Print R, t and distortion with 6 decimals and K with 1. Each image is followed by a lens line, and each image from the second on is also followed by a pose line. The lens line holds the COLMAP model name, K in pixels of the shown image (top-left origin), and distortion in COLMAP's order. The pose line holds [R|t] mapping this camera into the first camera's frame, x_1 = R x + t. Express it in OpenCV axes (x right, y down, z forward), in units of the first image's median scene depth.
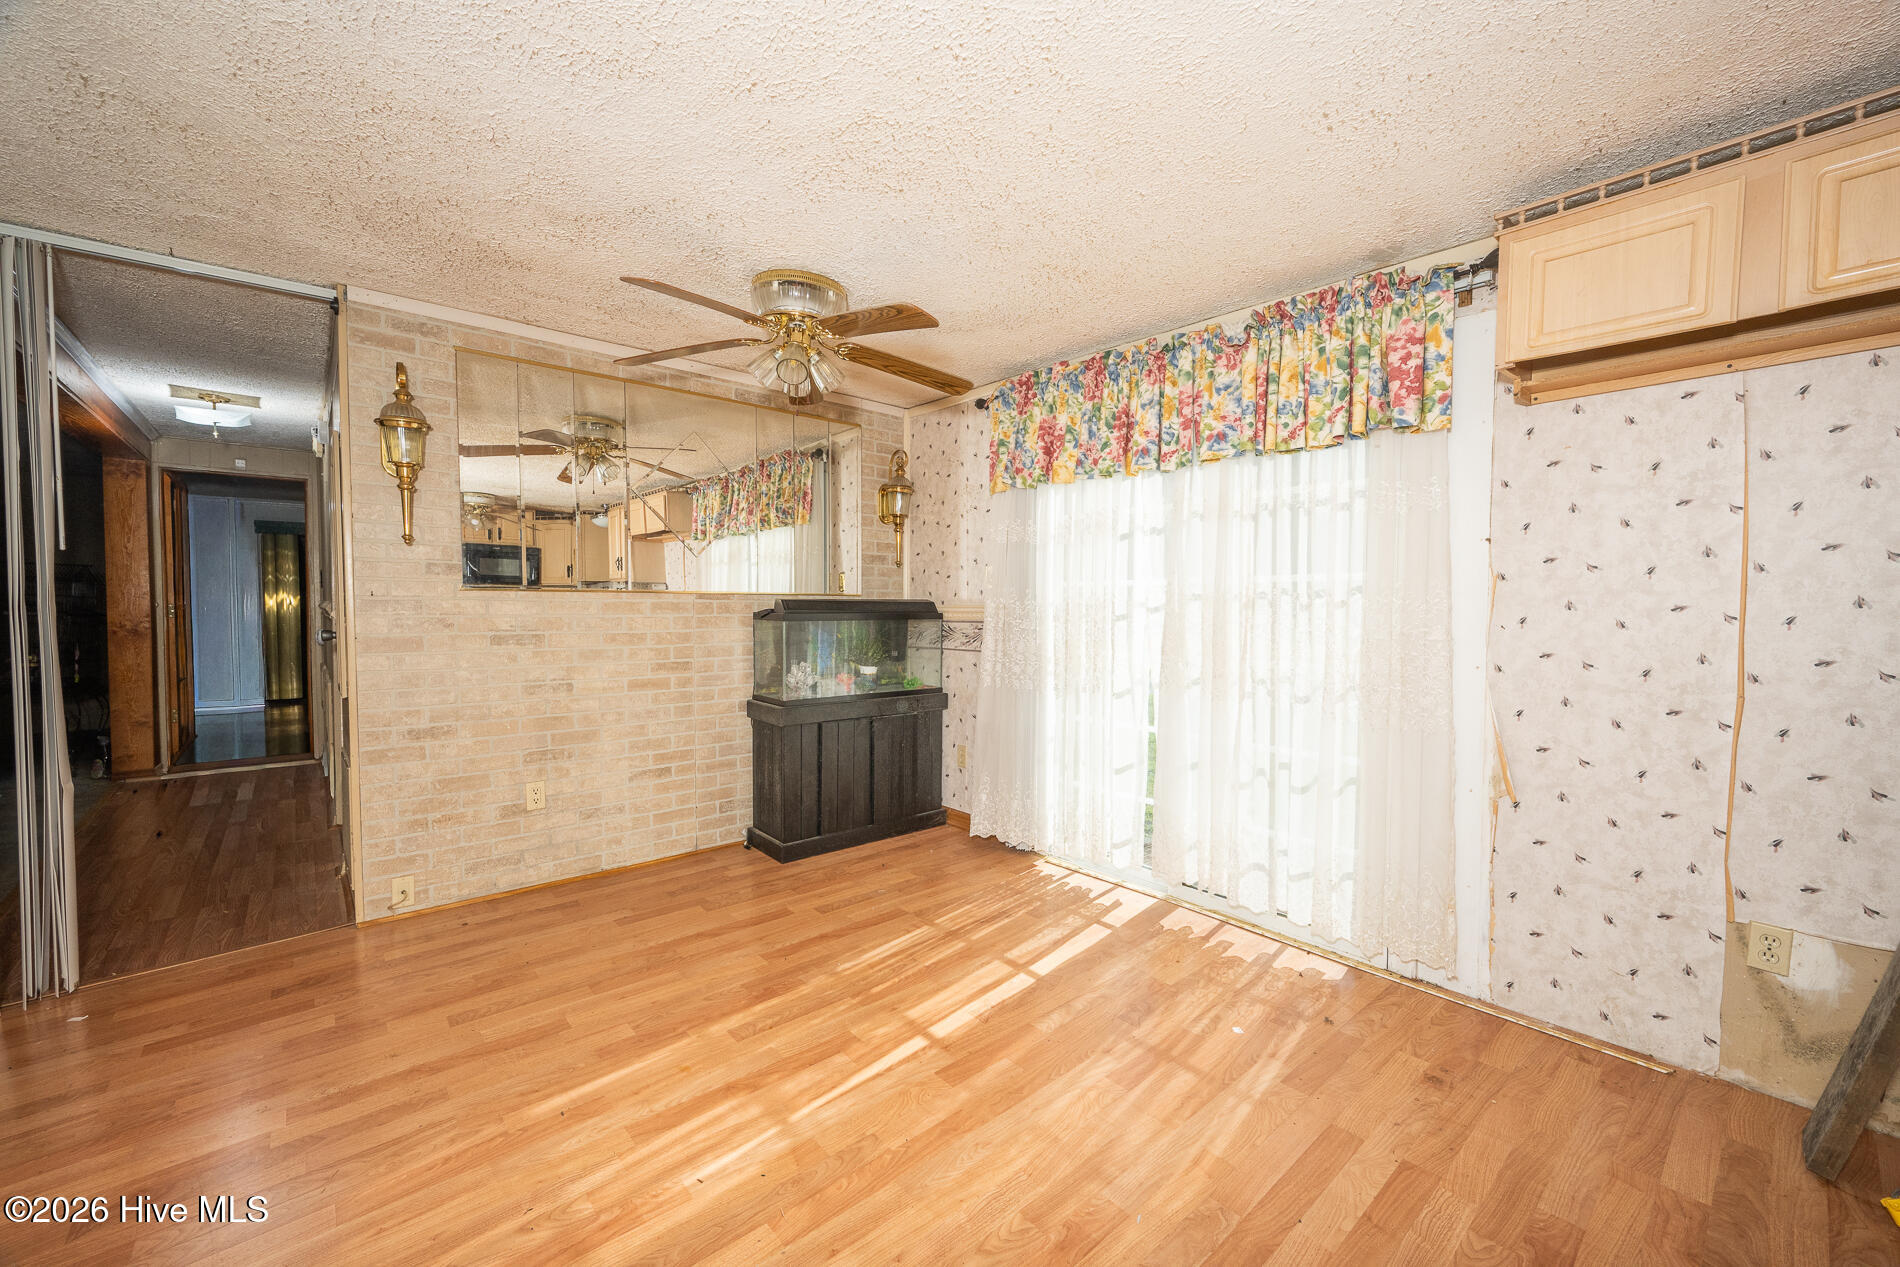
lens RADIAL K [[746.2, 0, 959.0], [0, 746.2, 636.8], [0, 0, 1]] dist [-0.000875, 0.000270]
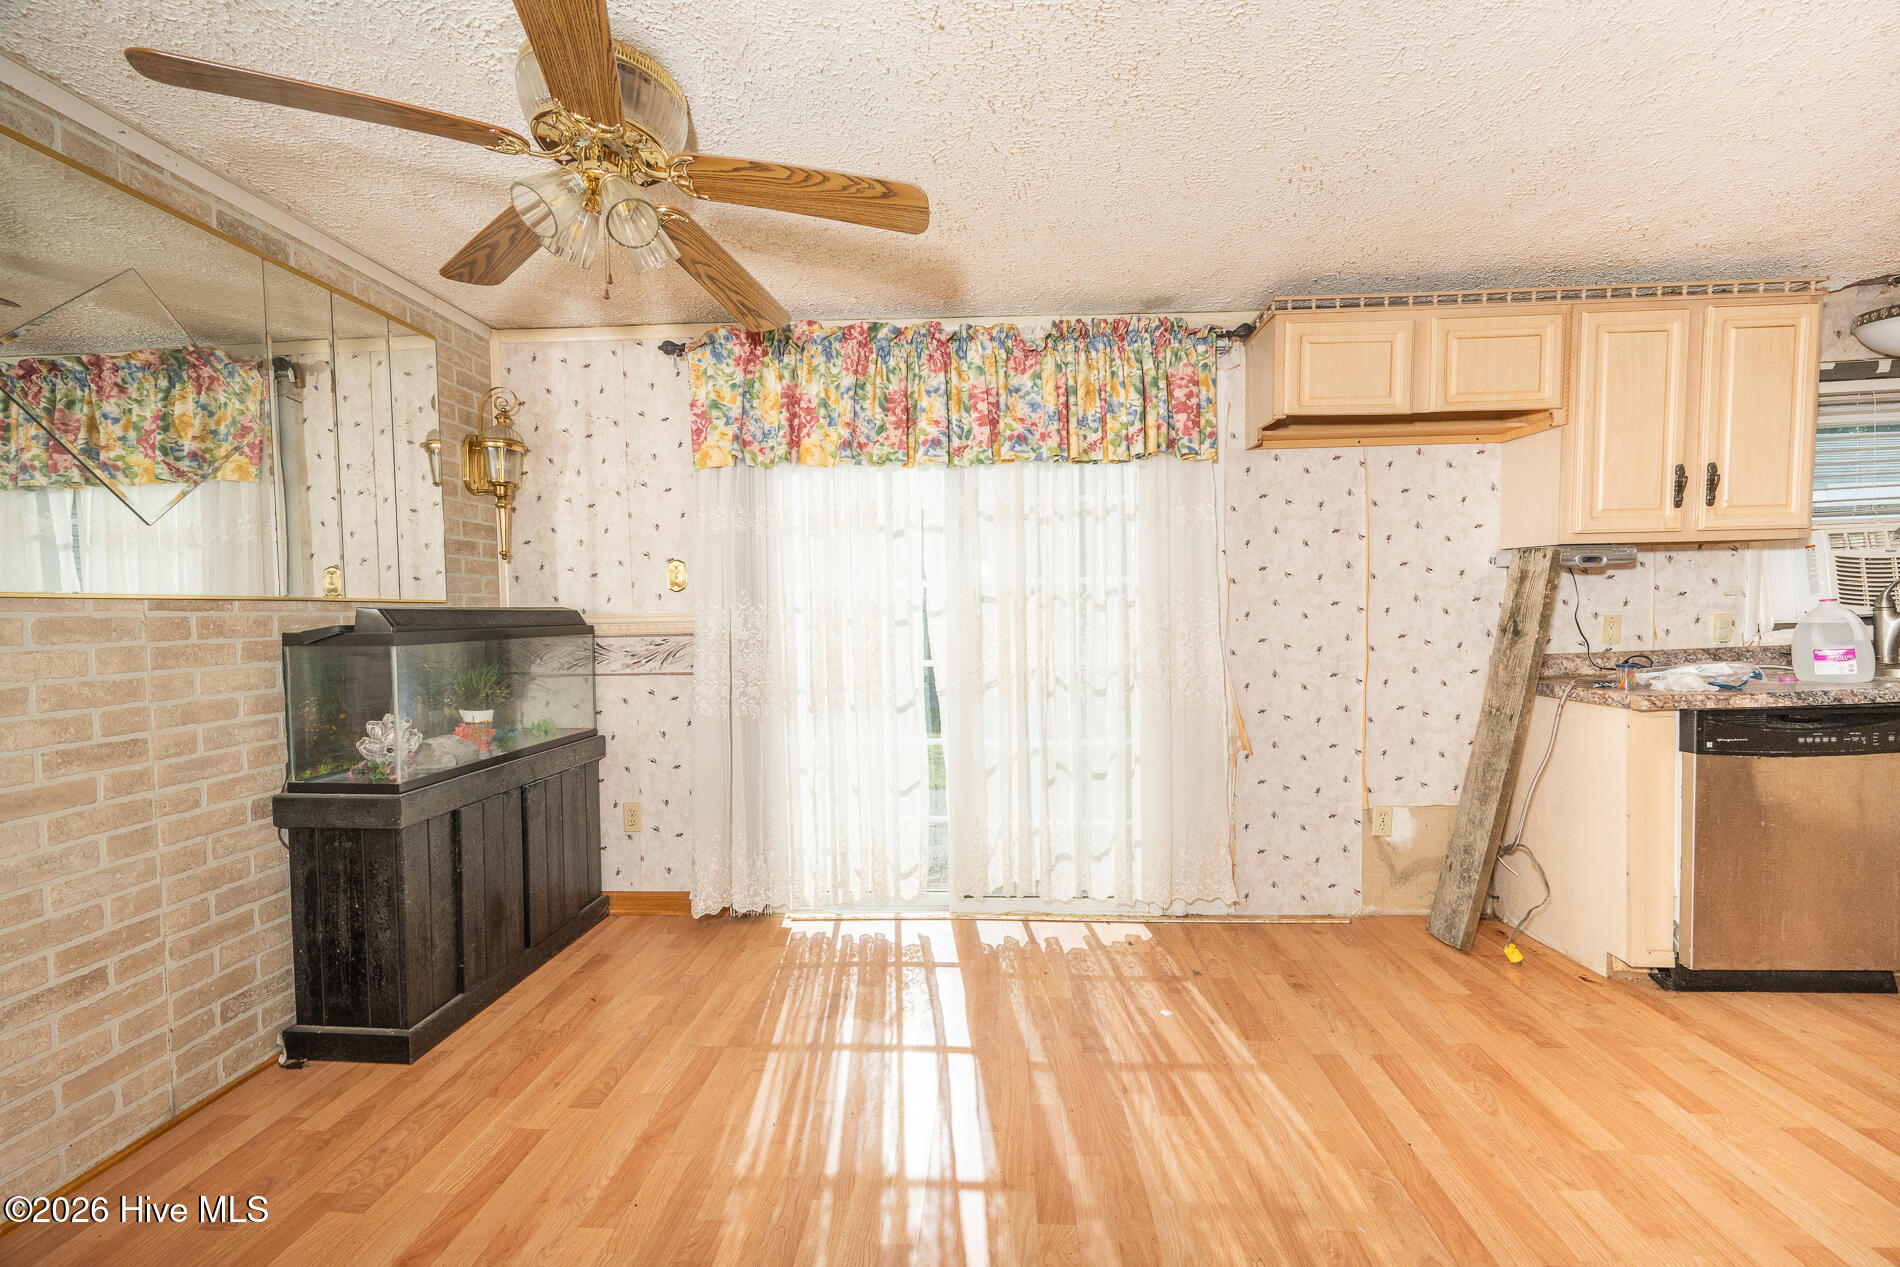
lens RADIAL K [[746.2, 0, 945.7], [0, 746.2, 638.1], [0, 0, 1]] dist [-0.000875, 0.000270]
pose [[0.703084, -0.041702, 0.709883, -0.381896], [0.048188, 0.998778, 0.010947, -0.014254], [-0.709472, 0.026512, 0.704235, 0.322314]]
